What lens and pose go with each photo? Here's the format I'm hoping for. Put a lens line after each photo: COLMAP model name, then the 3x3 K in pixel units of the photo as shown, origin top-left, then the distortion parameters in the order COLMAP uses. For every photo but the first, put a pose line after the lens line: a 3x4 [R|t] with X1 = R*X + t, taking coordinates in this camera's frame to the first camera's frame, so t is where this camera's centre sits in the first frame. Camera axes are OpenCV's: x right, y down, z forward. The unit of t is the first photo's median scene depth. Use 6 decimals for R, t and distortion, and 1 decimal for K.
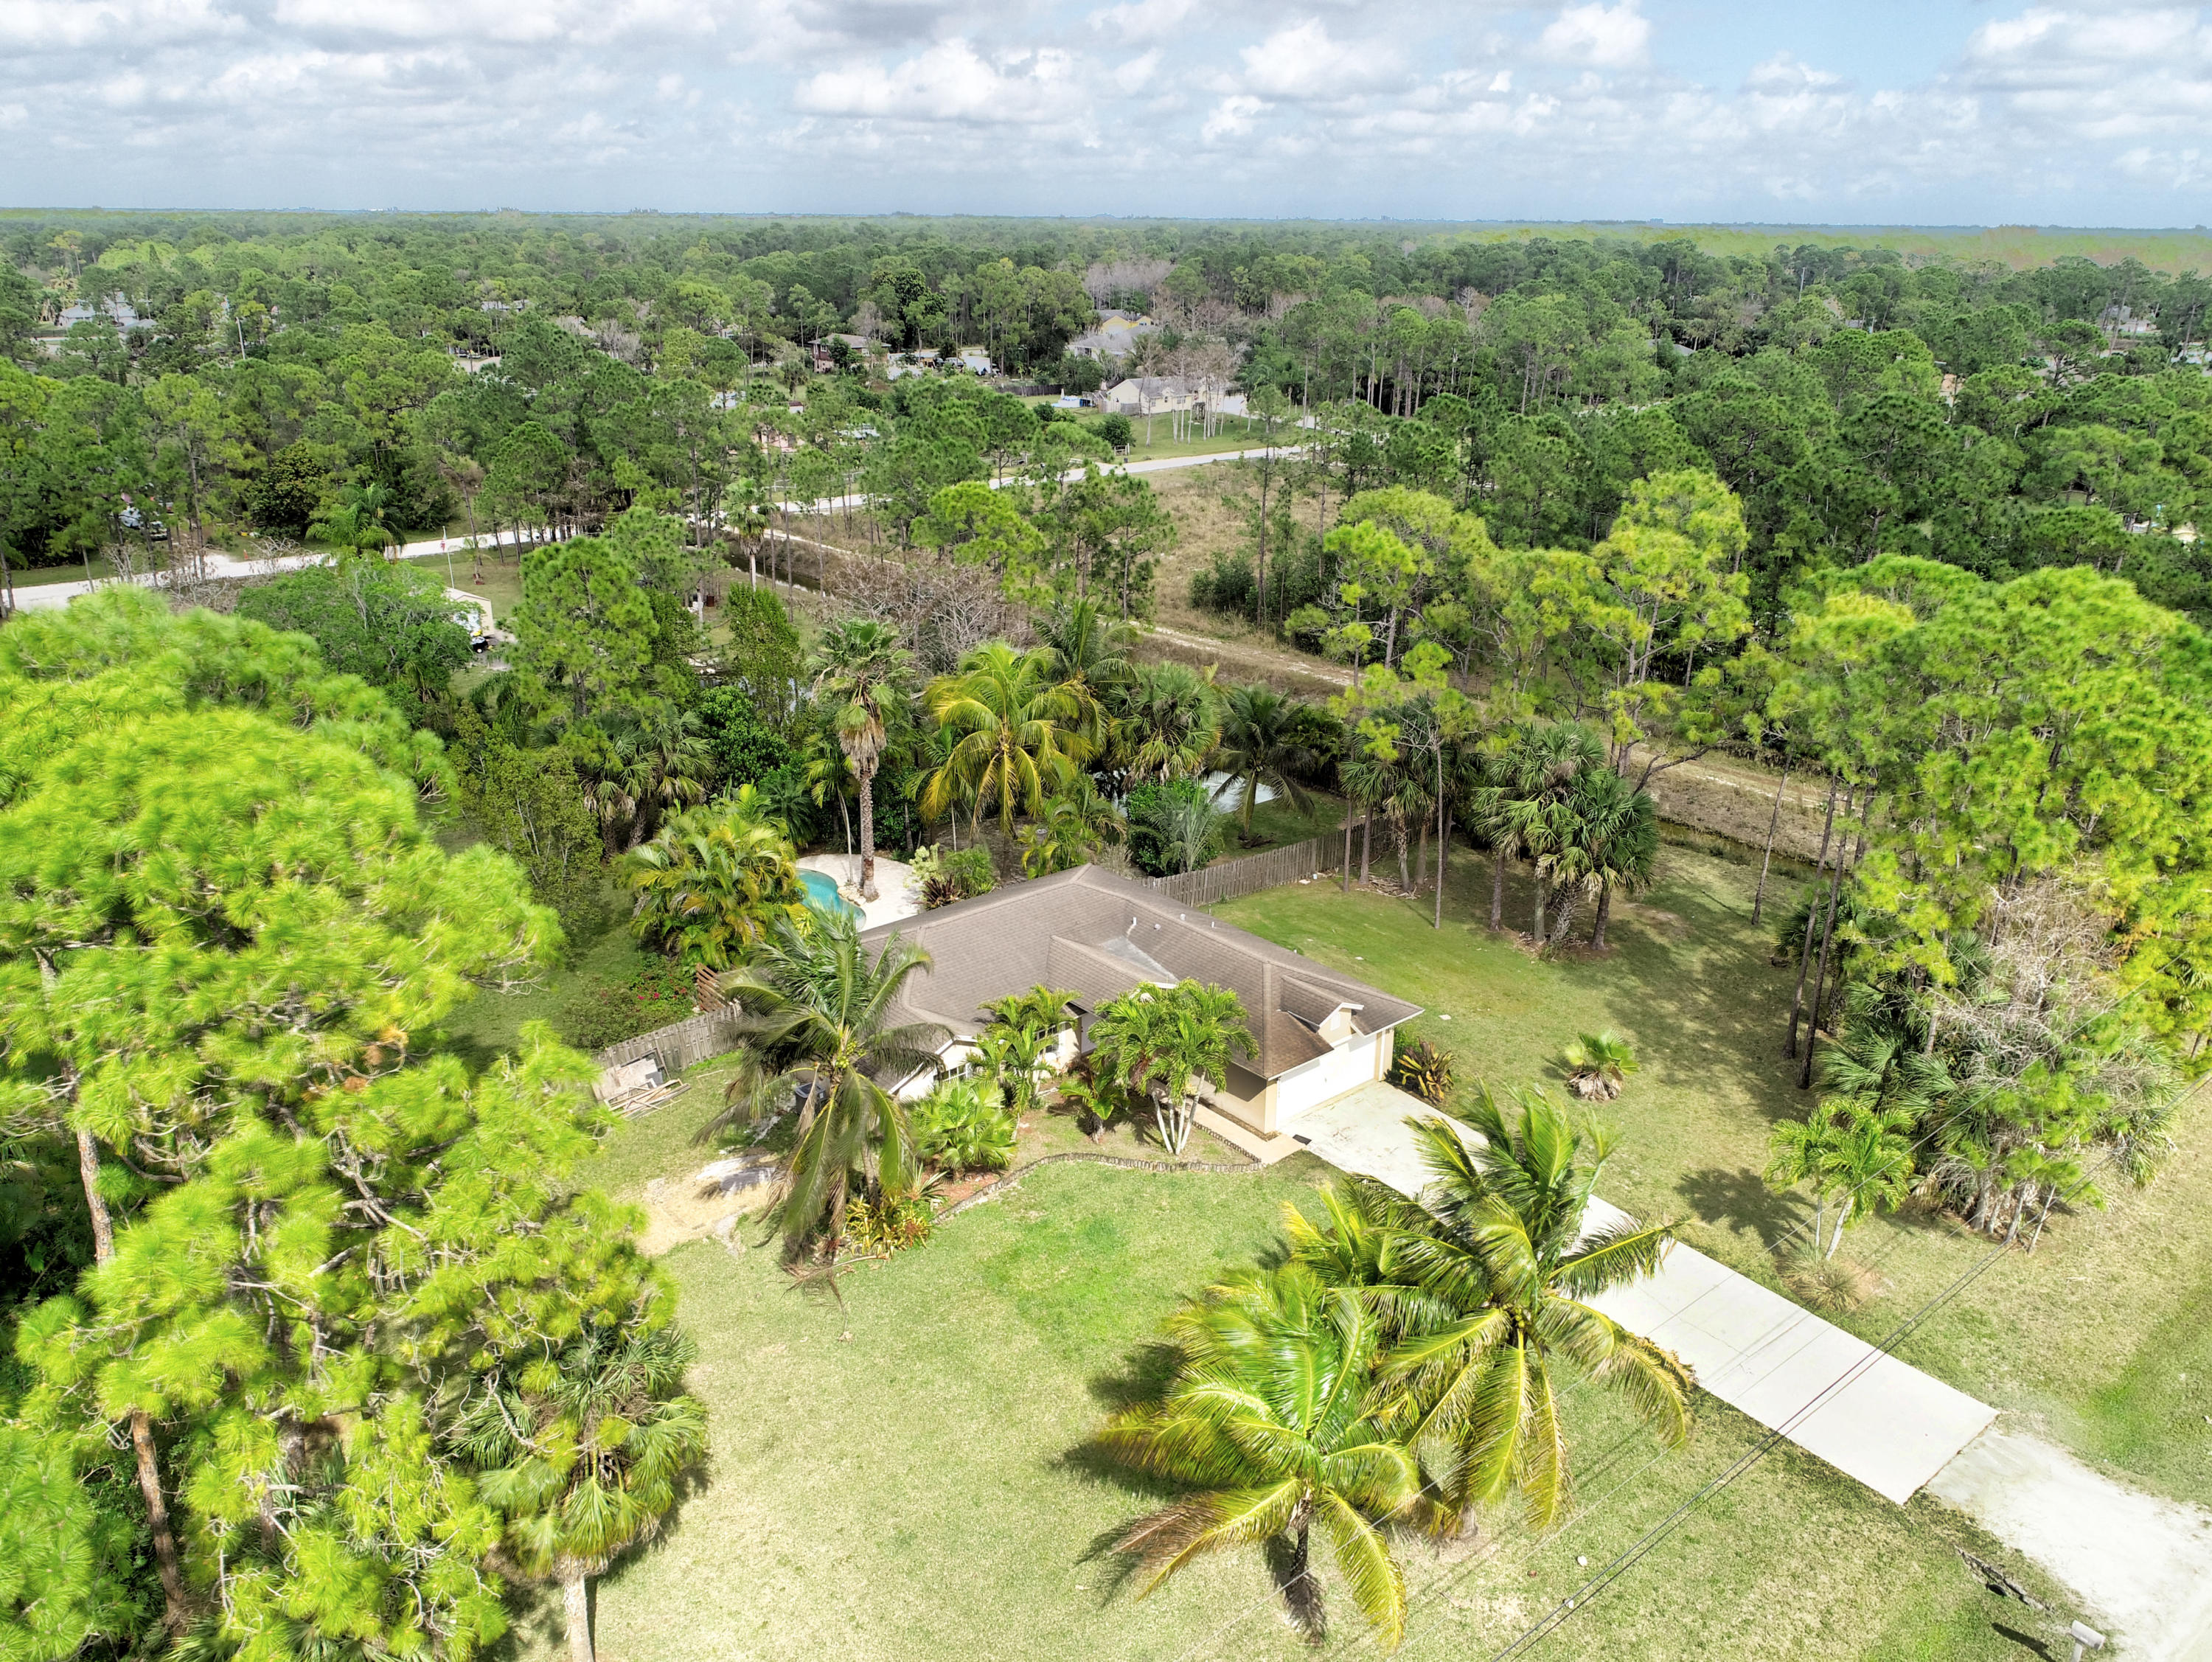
lens RADIAL K [[1673.4, 0, 1104.4], [0, 1673.4, 838.1], [0, 0, 1]] dist [-0.000553, 0.001868]
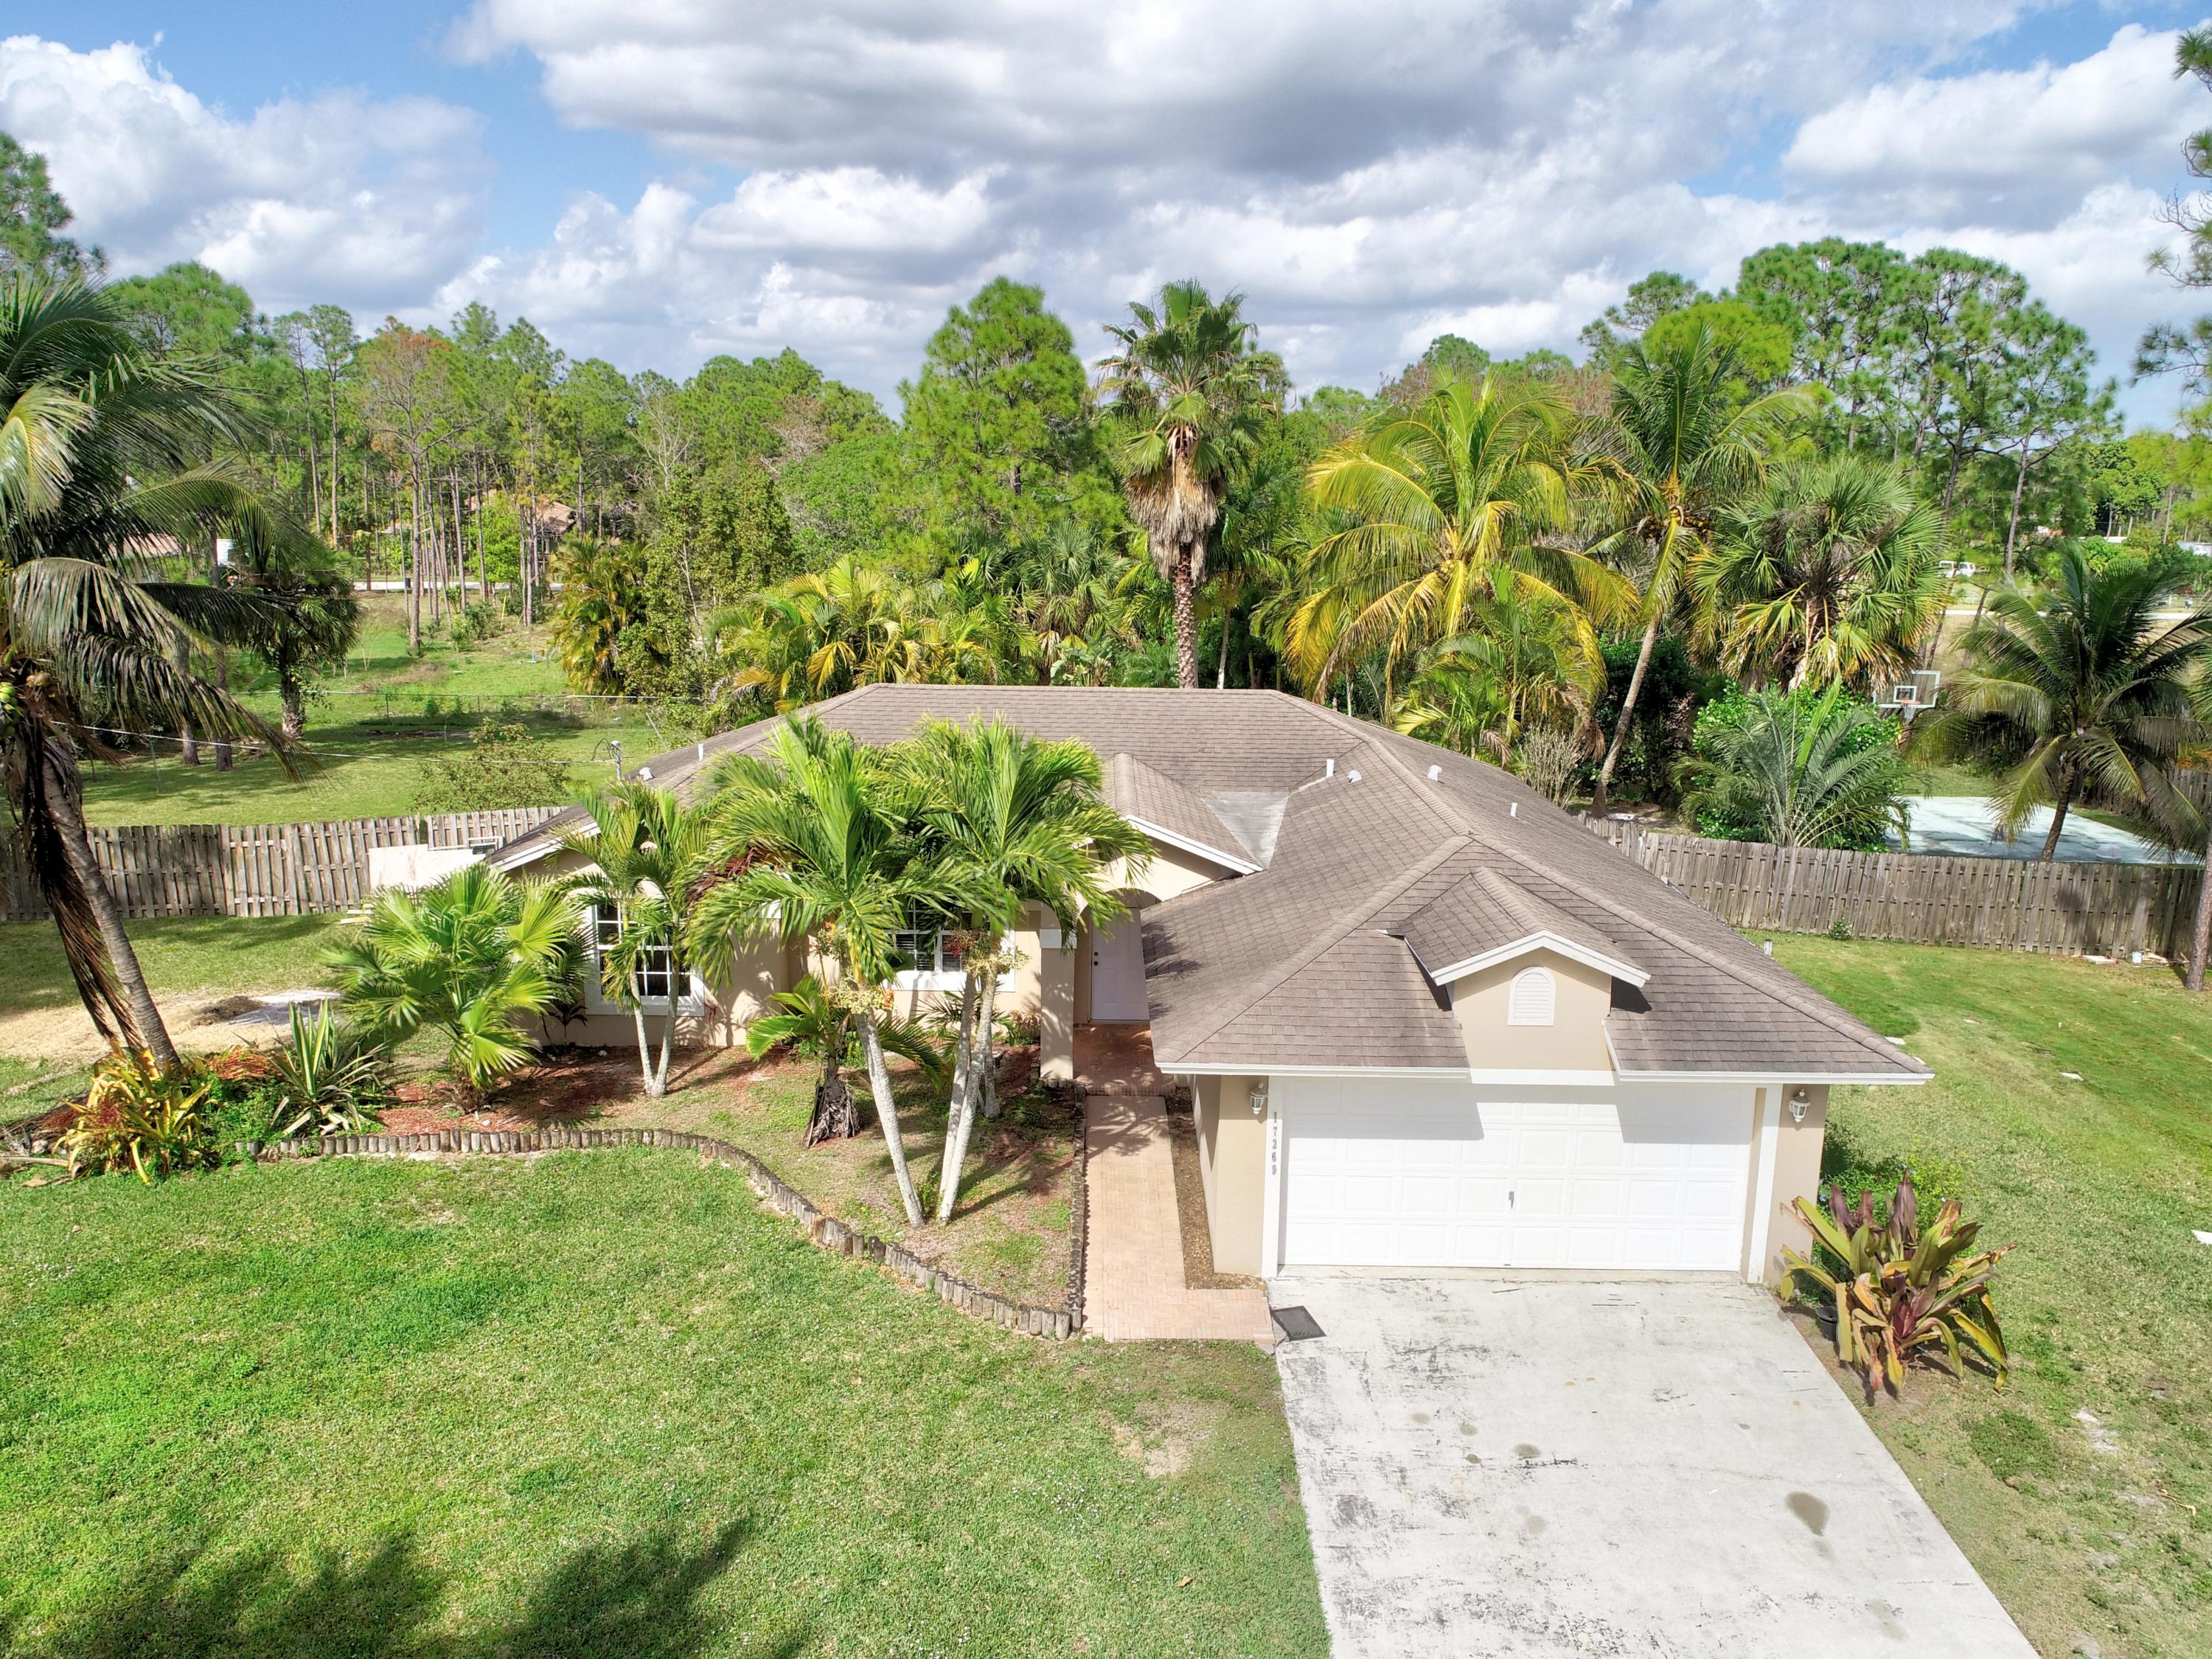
lens RADIAL K [[1673.3, 0, 1104.4], [0, 1673.3, 836.6], [0, 0, 1]] dist [-0.000553, 0.001868]
pose [[0.754598, 0.131288, -0.642920, 0.284010], [-0.239447, 0.967311, -0.083509, 0.131489], [0.610940, 0.216961, 0.761368, 0.747079]]
